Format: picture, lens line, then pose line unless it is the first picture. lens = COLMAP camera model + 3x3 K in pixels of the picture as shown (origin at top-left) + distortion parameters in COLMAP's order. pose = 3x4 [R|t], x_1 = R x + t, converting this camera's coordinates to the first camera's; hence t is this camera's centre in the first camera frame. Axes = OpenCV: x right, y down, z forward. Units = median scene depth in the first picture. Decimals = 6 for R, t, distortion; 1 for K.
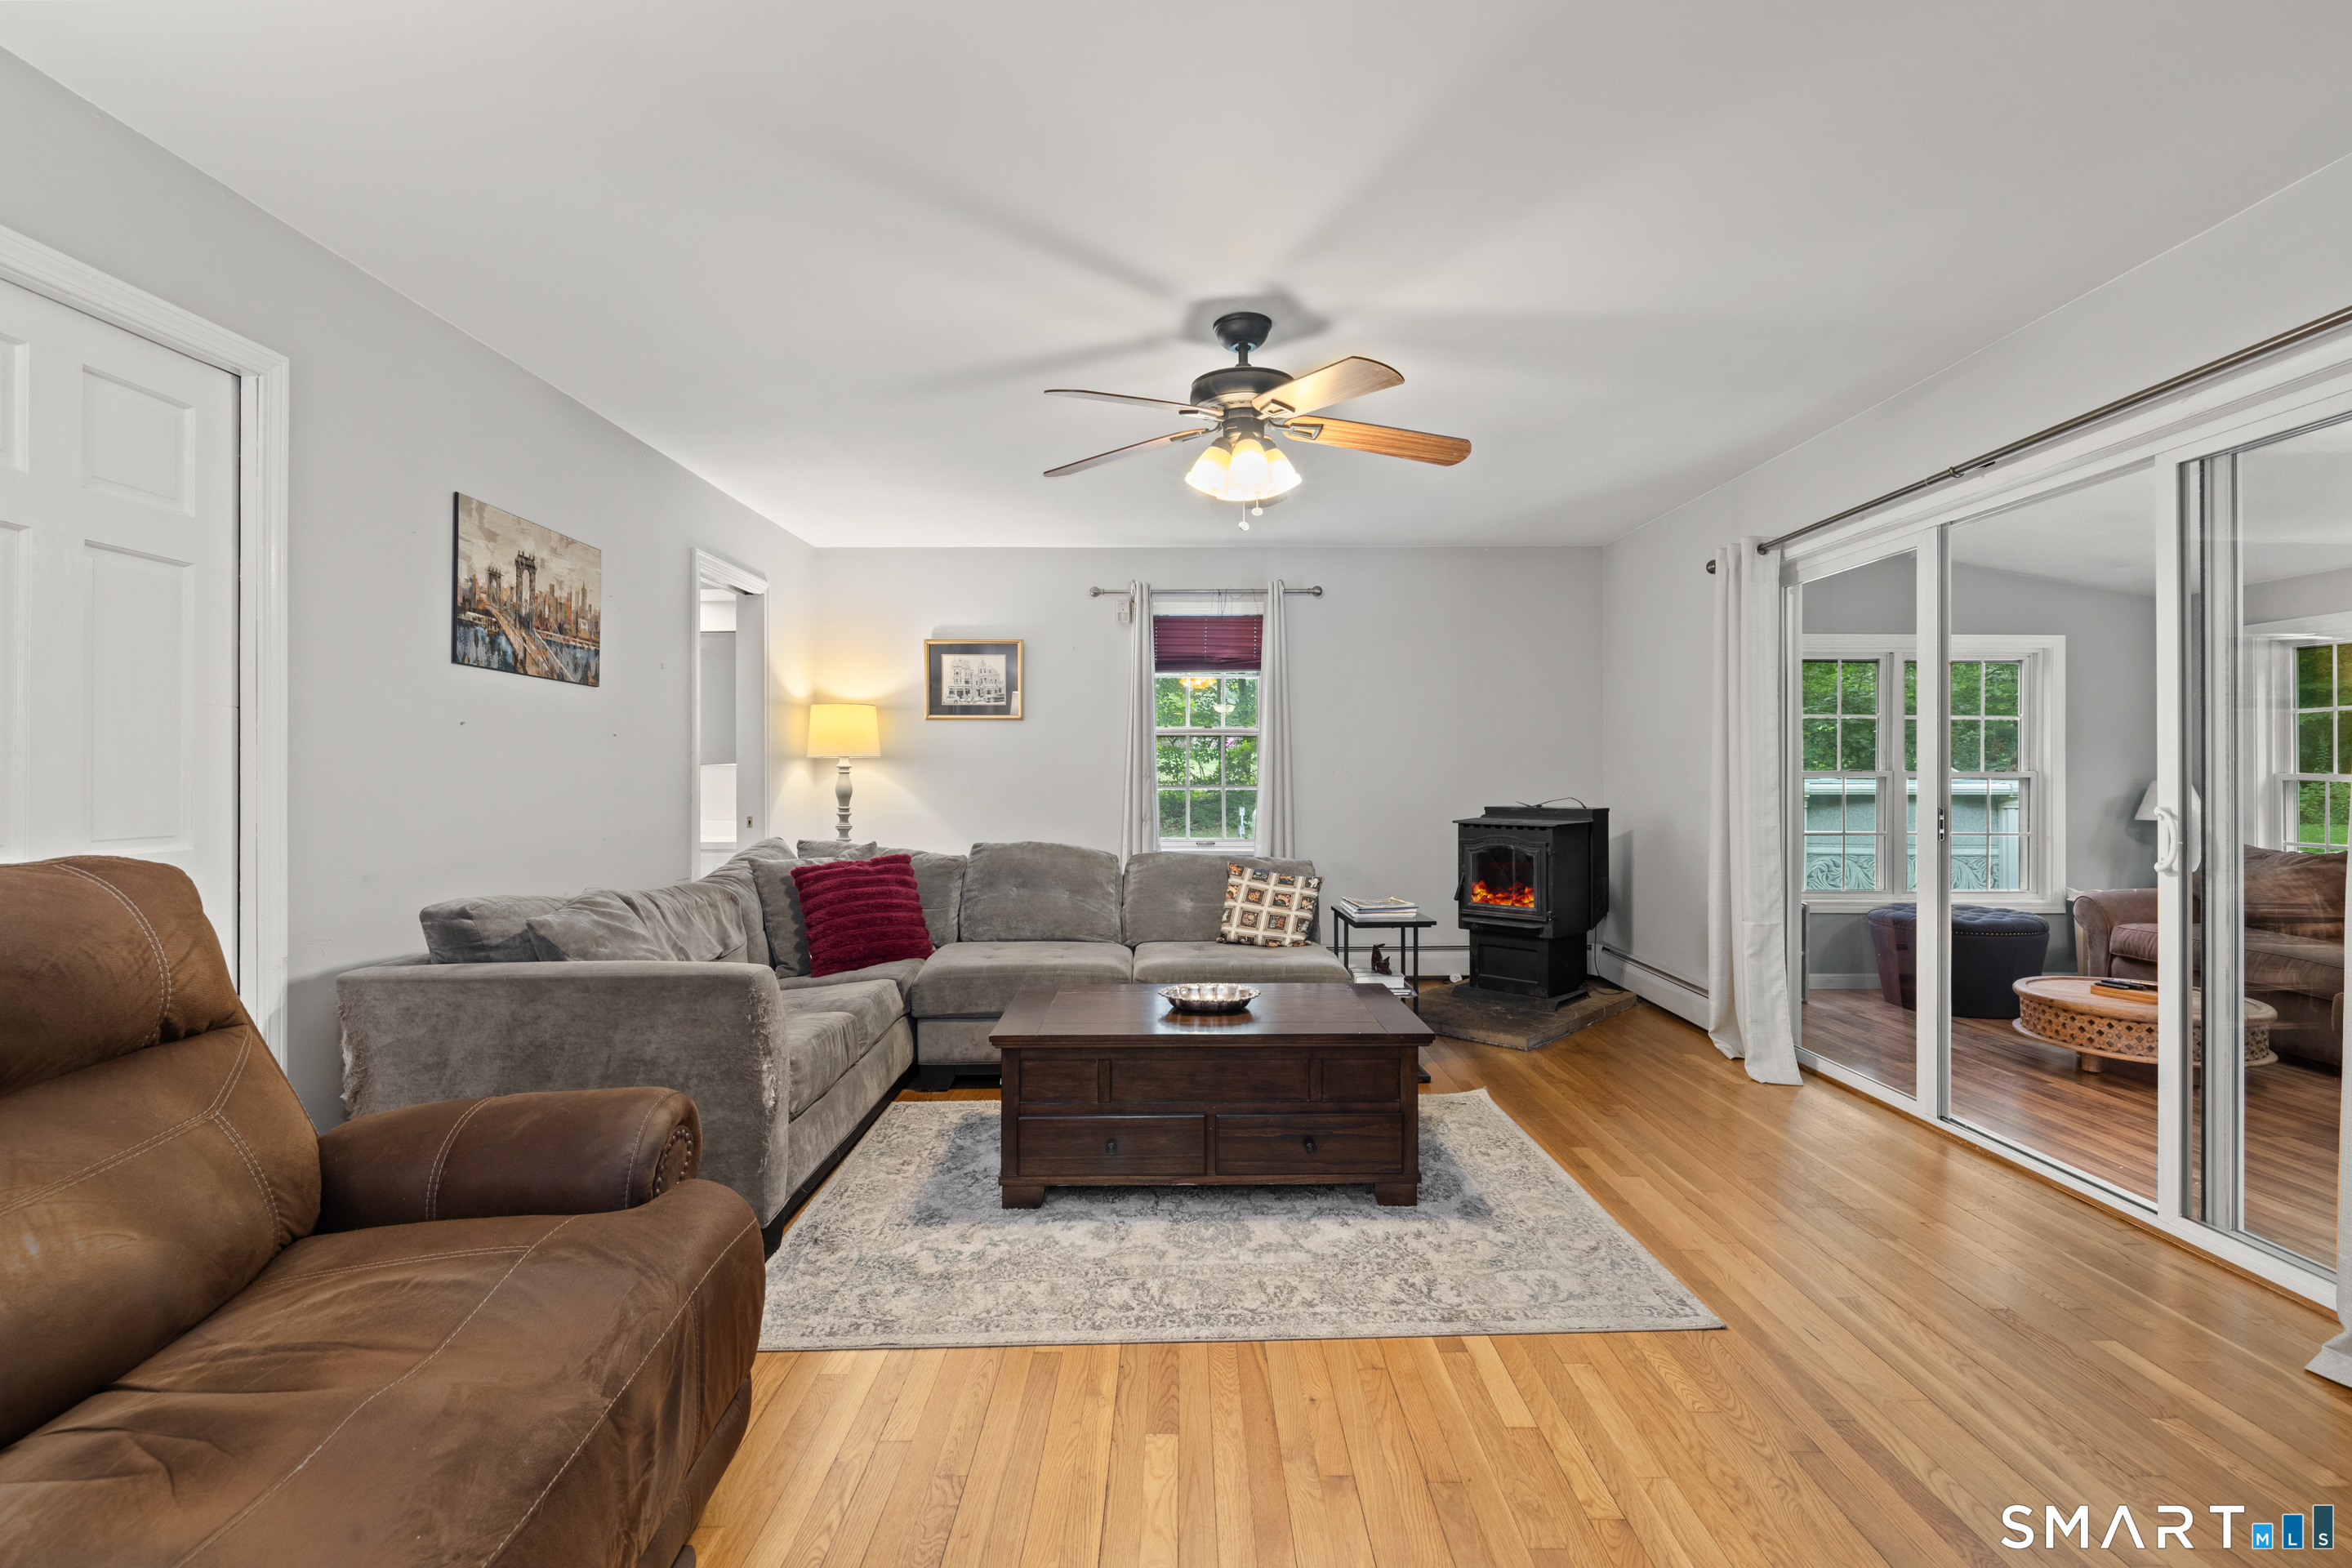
lens RADIAL K [[1064.0, 0, 1184.0], [0, 1064.0, 777.4], [0, 0, 1]] dist [-0.002325, 0.000476]
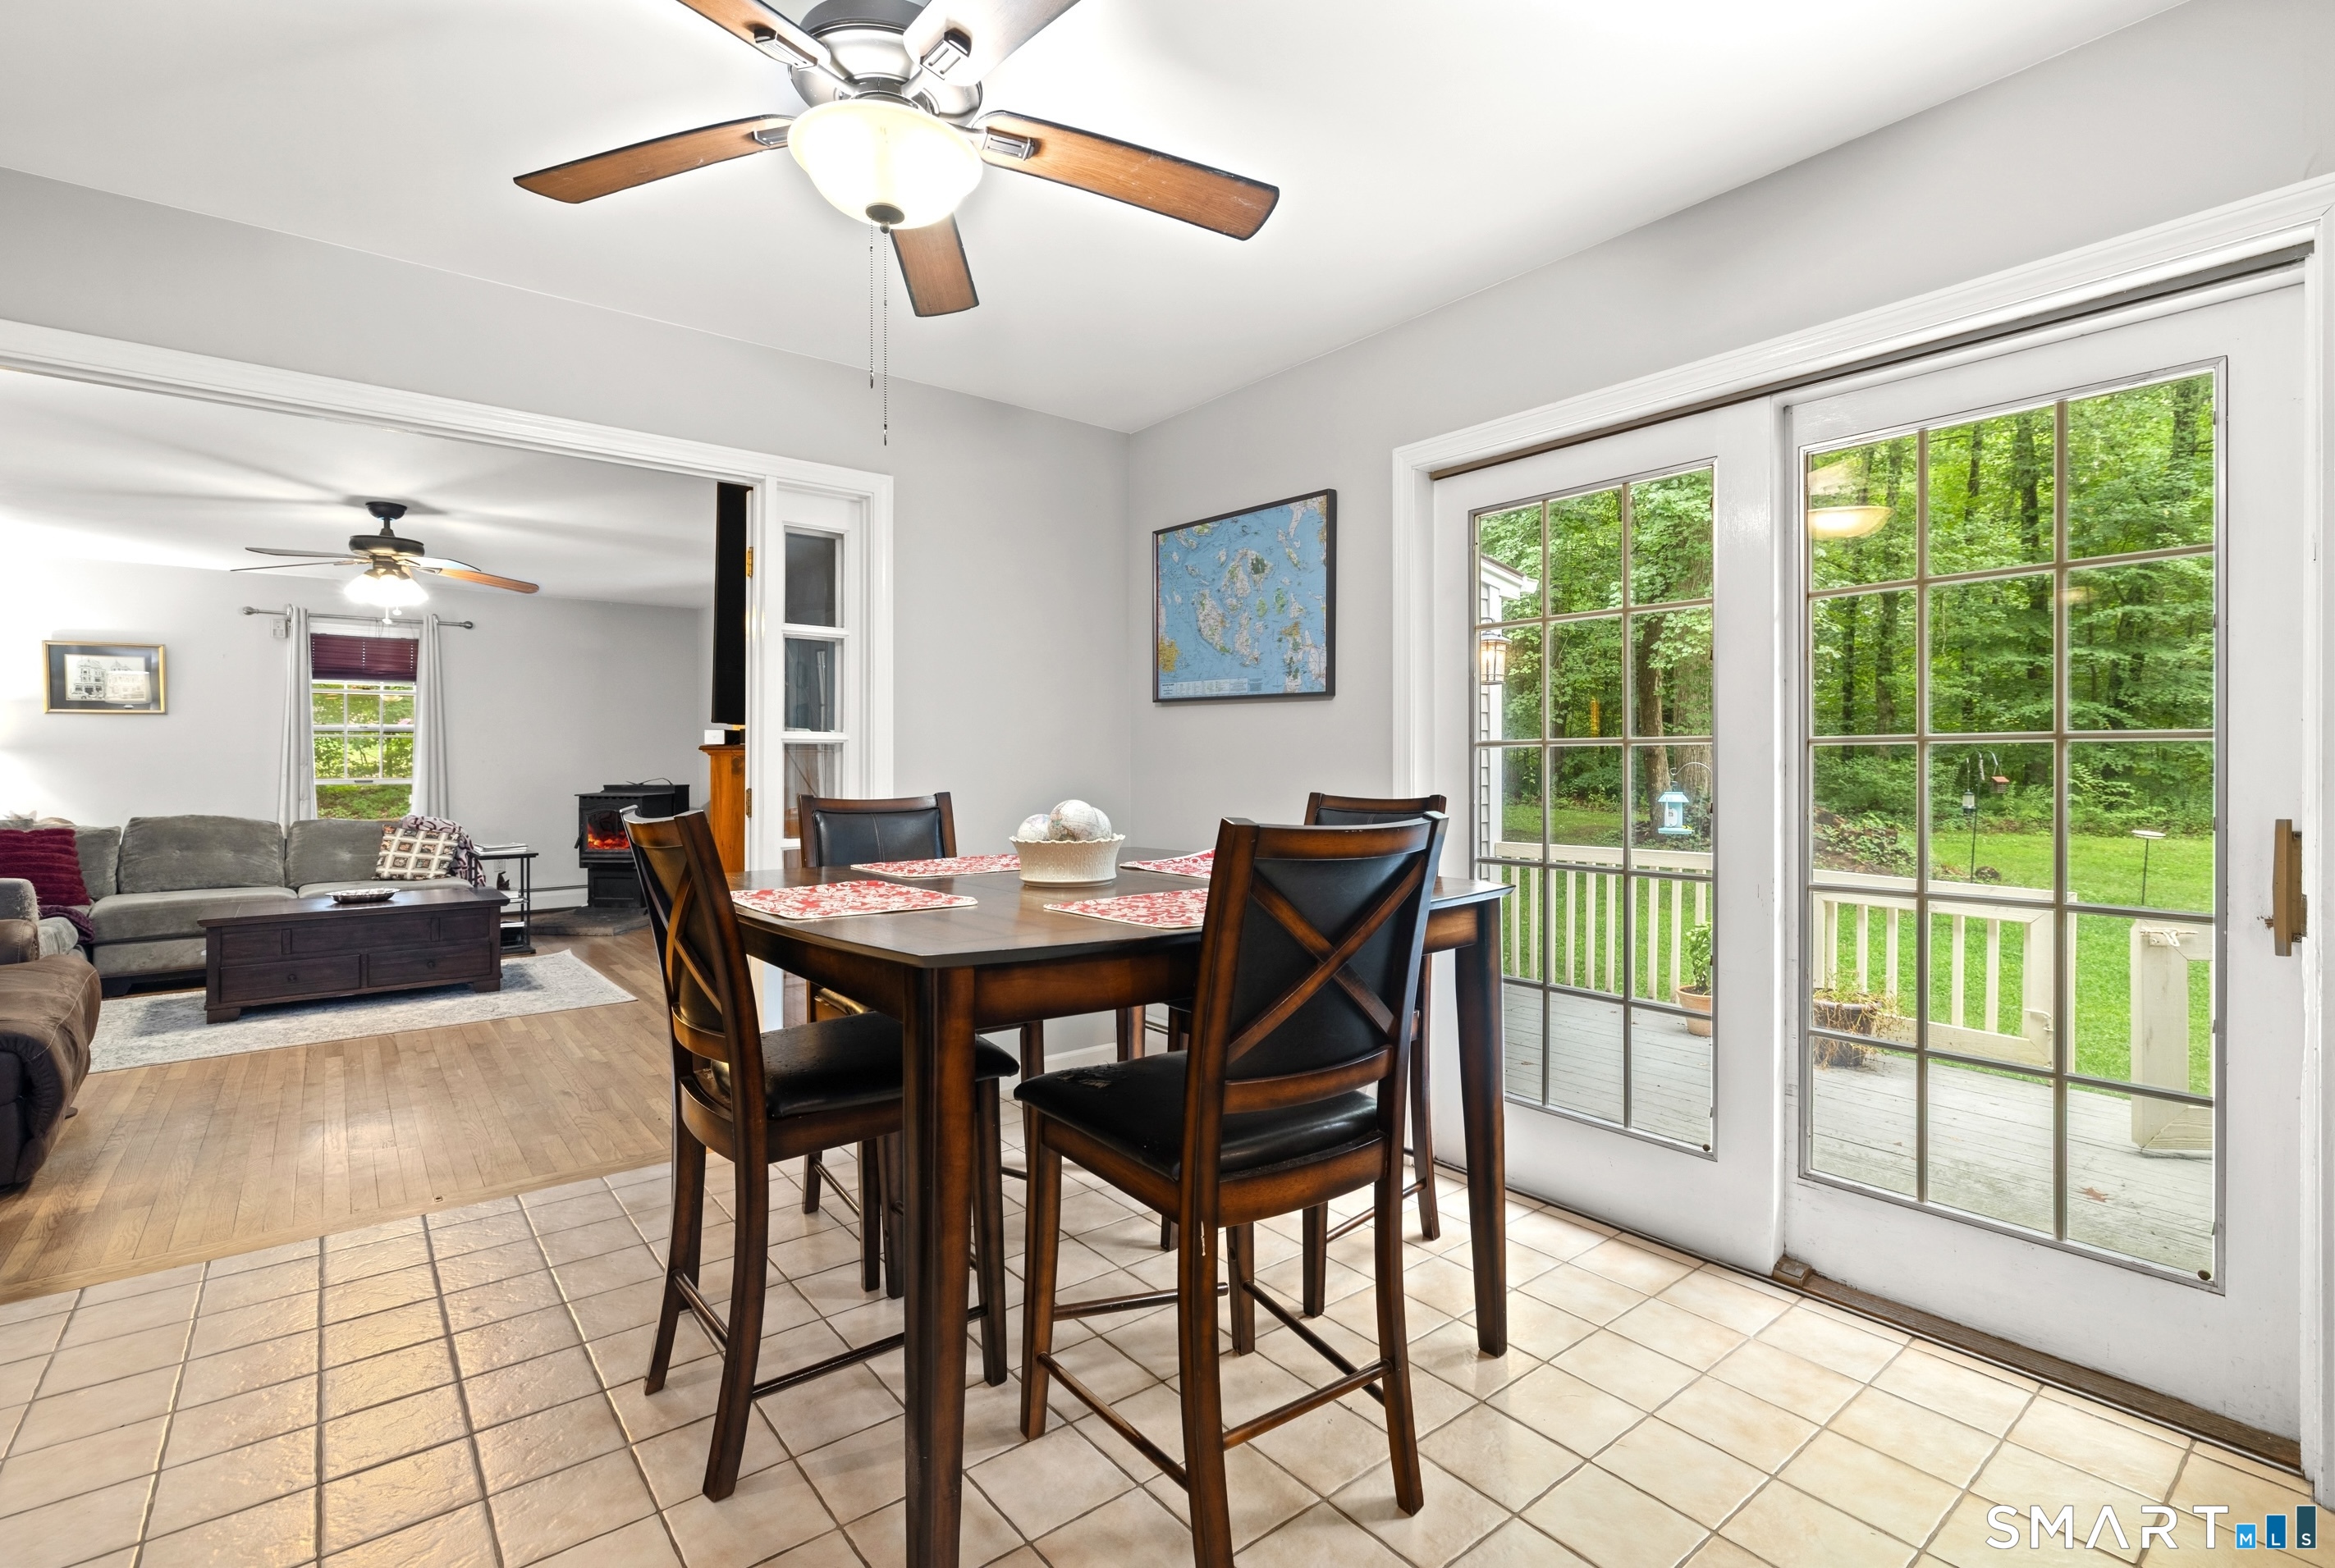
lens RADIAL K [[1077.7, 0, 1173.7], [0, 1077.7, 765.2], [0, 0, 1]] dist [-0.000109, 0.000867]
pose [[0.789836, -0.000890, 0.613317, -0.006641], [0.000649, 1.000000, 0.000615, 0.000103], [-0.613317, -0.000088, 0.789837, -0.772179]]
